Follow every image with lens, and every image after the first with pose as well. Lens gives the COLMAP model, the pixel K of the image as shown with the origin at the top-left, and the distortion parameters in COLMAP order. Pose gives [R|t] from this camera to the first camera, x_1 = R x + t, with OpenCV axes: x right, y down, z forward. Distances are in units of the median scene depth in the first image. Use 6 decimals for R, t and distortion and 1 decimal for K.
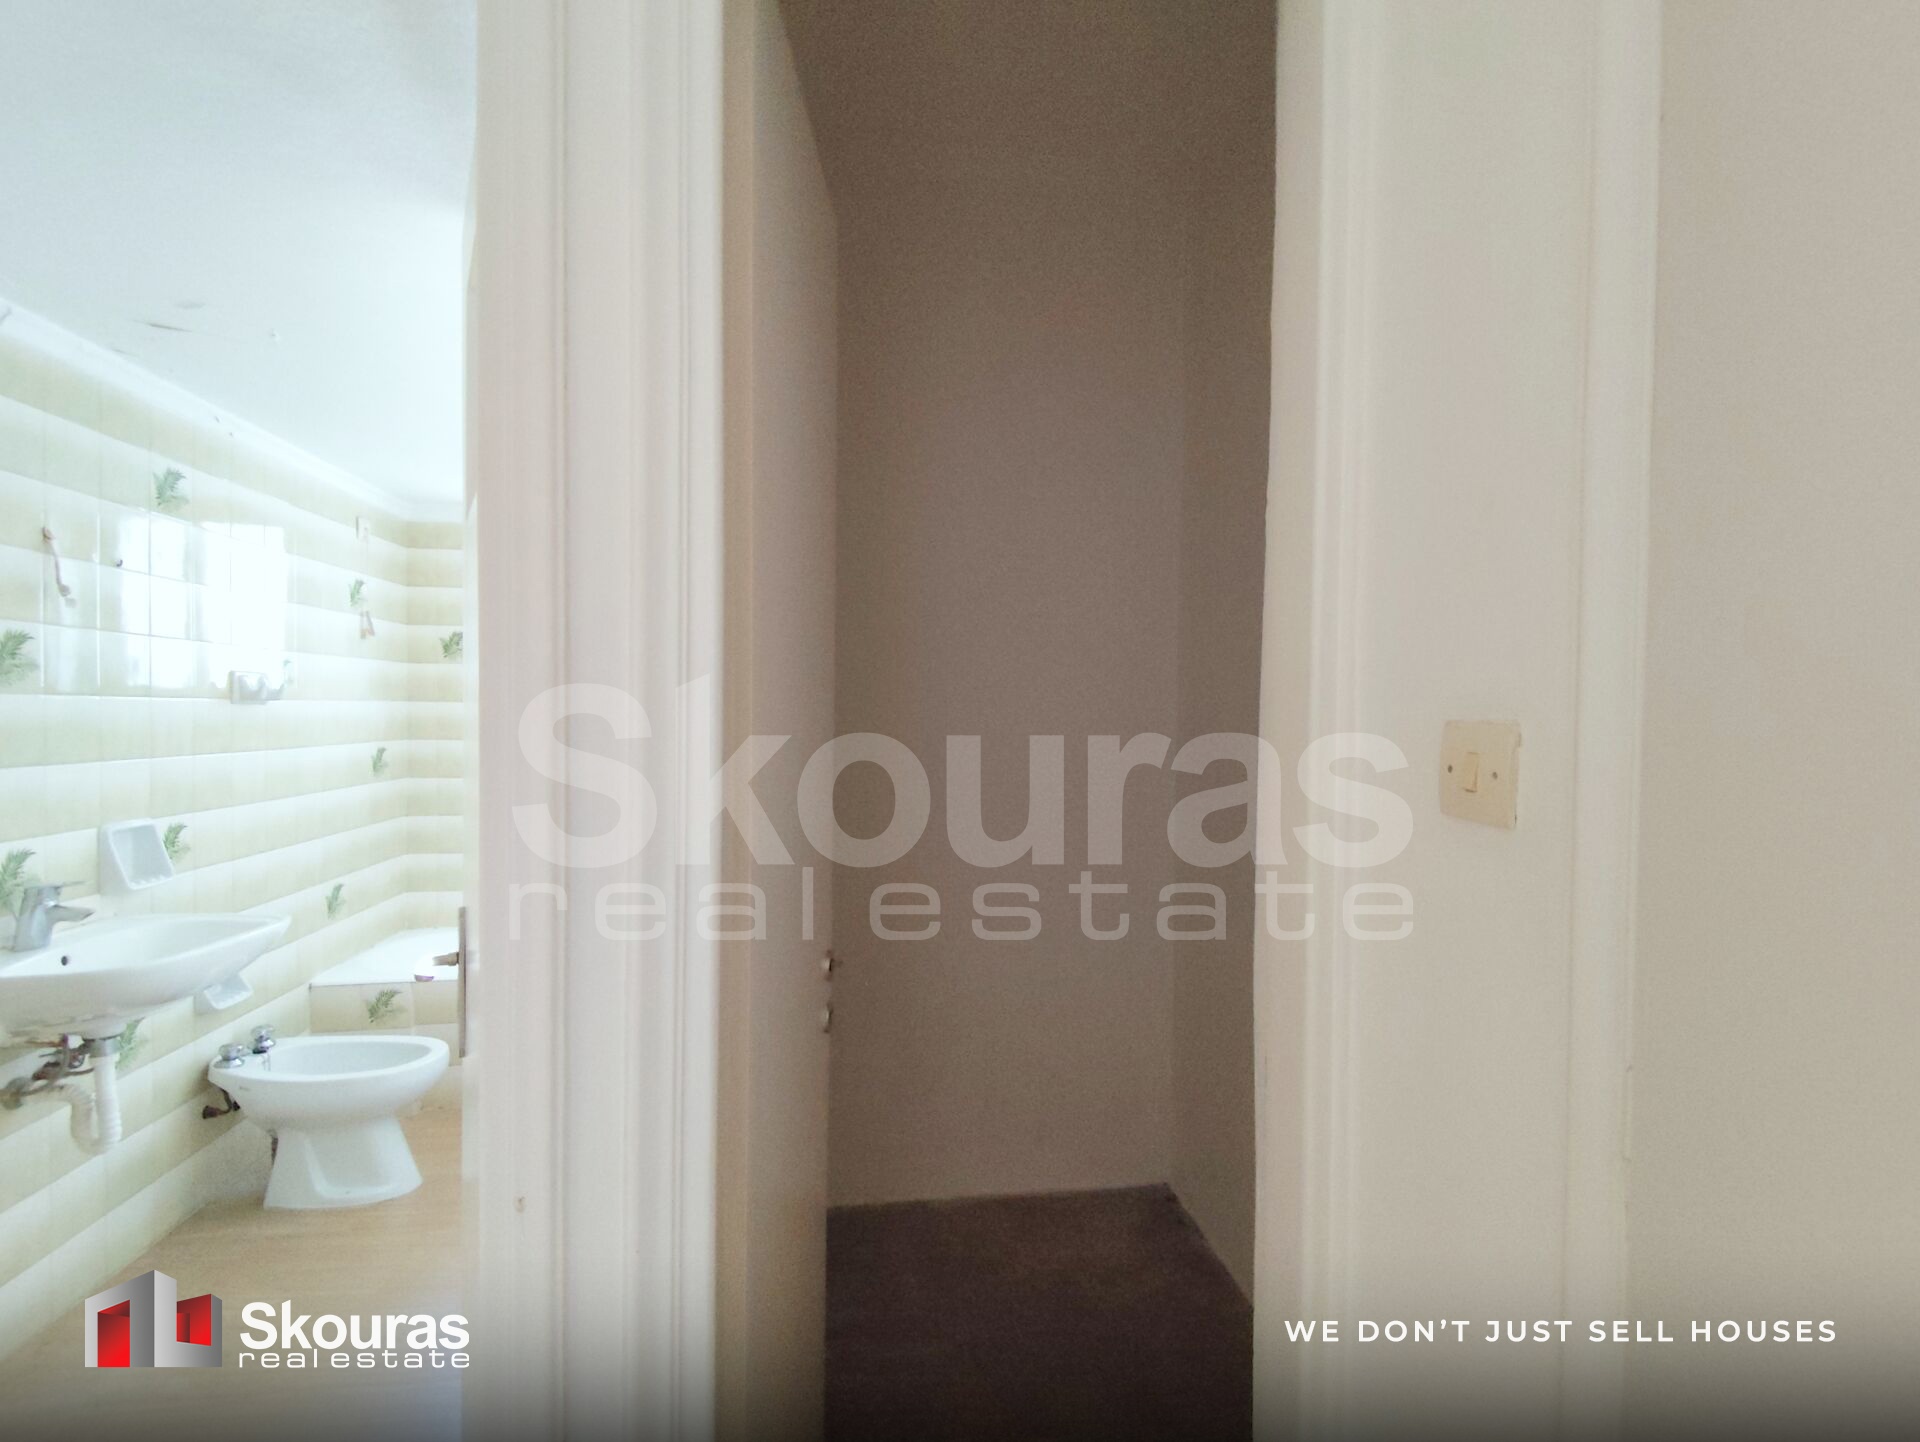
lens RADIAL K [[886.0, 0, 953.3], [0, 886.0, 720.2], [0, 0, 1]] dist [0.002453, -0.002928]
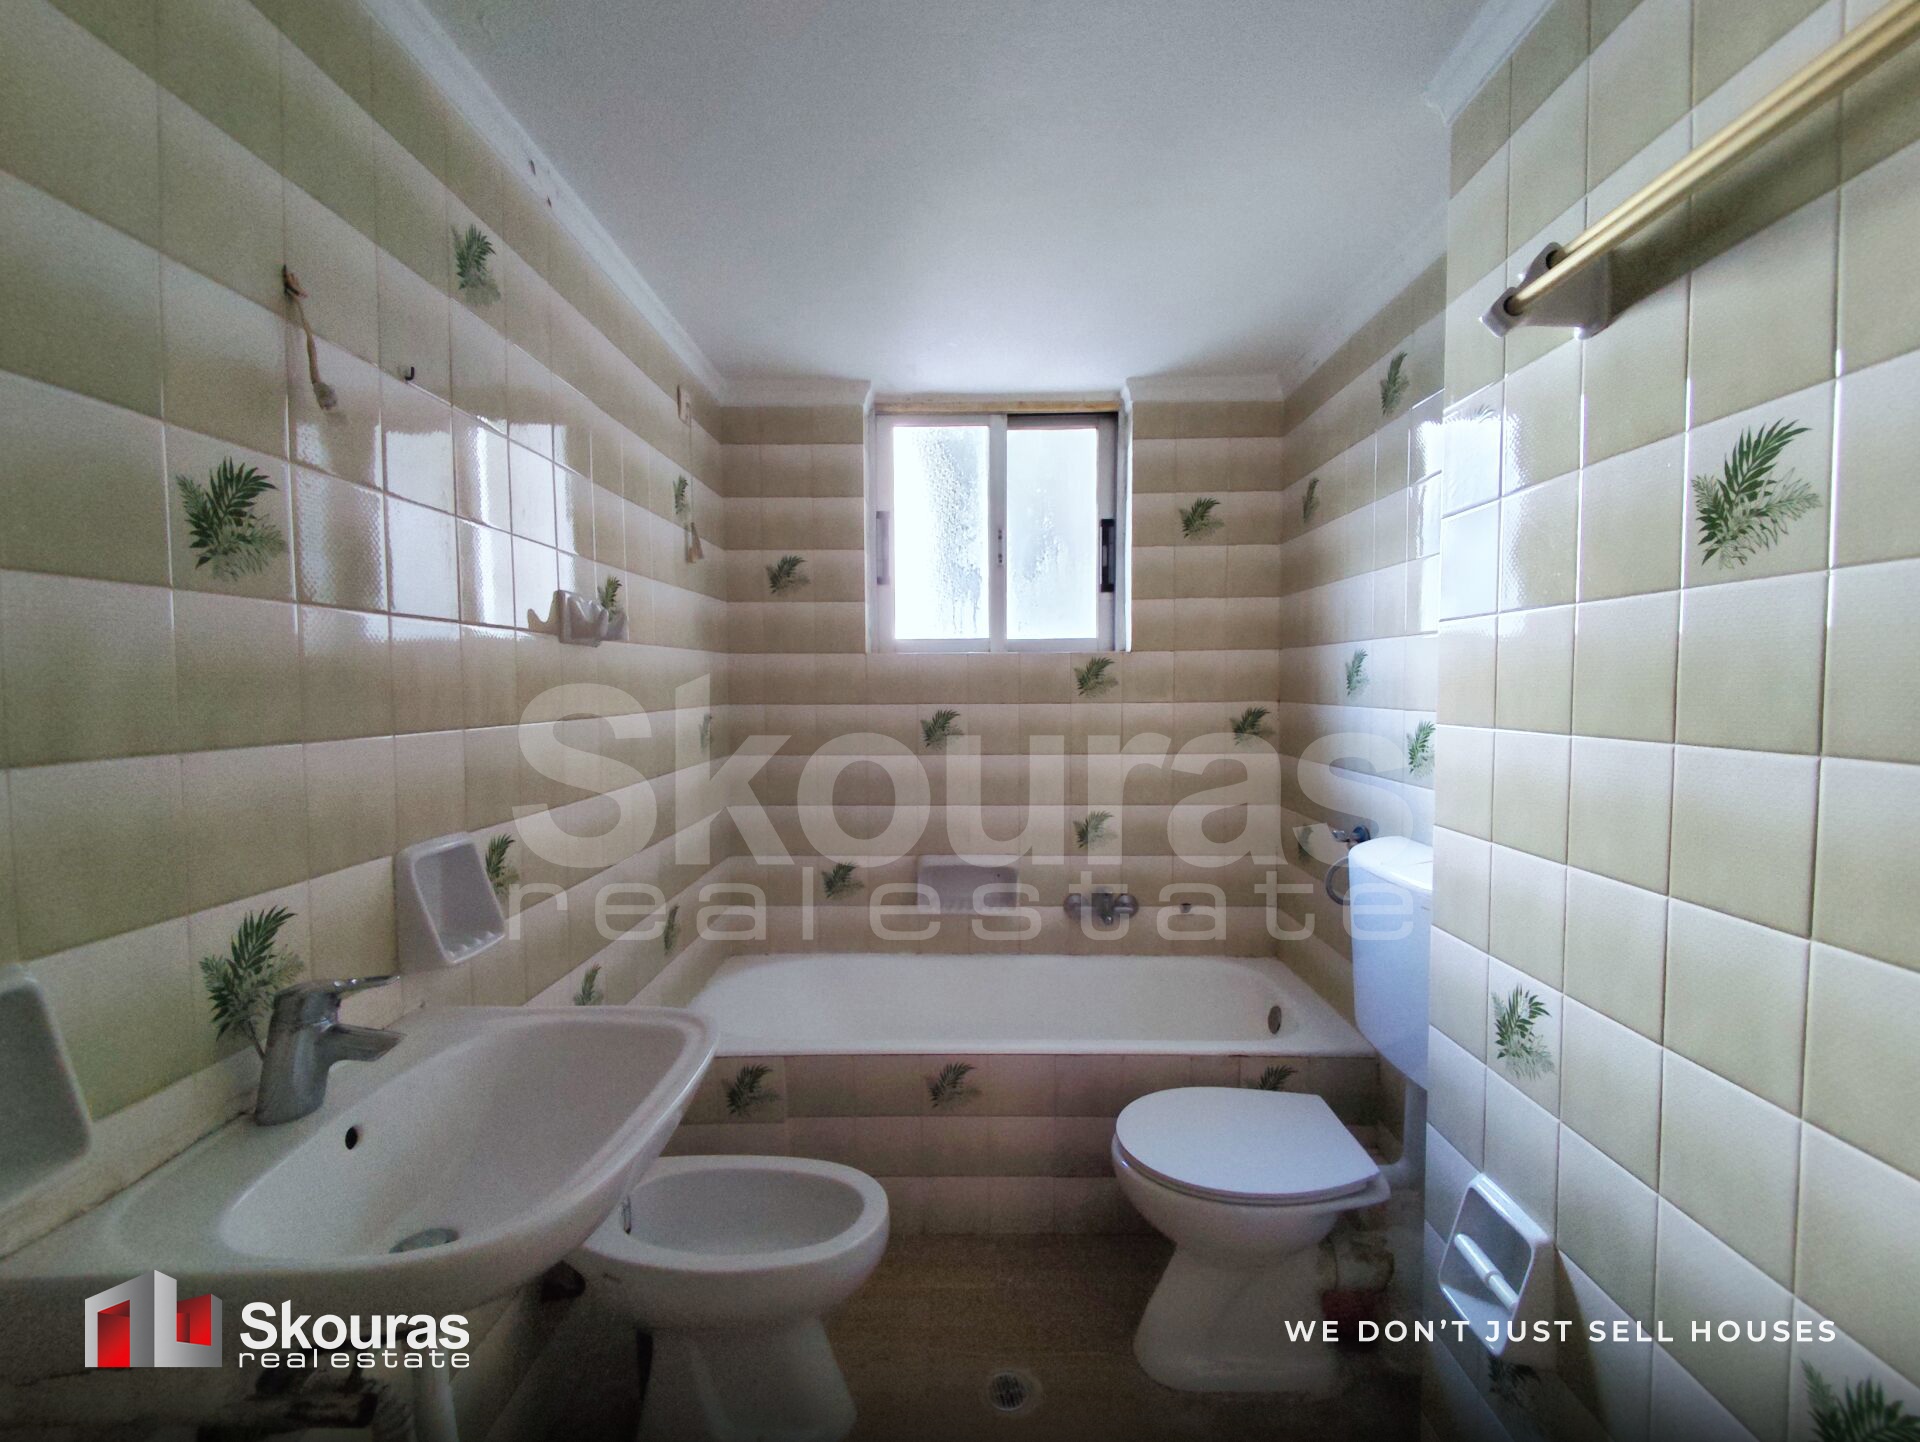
lens RADIAL K [[886.0, 0, 965.0], [0, 886.0, 722.7], [0, 0, 1]] dist [0.002453, -0.002928]
pose [[0.987567, -0.003415, -0.157159, -0.497413], [0.008863, 0.999383, 0.033977, 0.022911], [0.156946, -0.034947, 0.986989, 0.485872]]
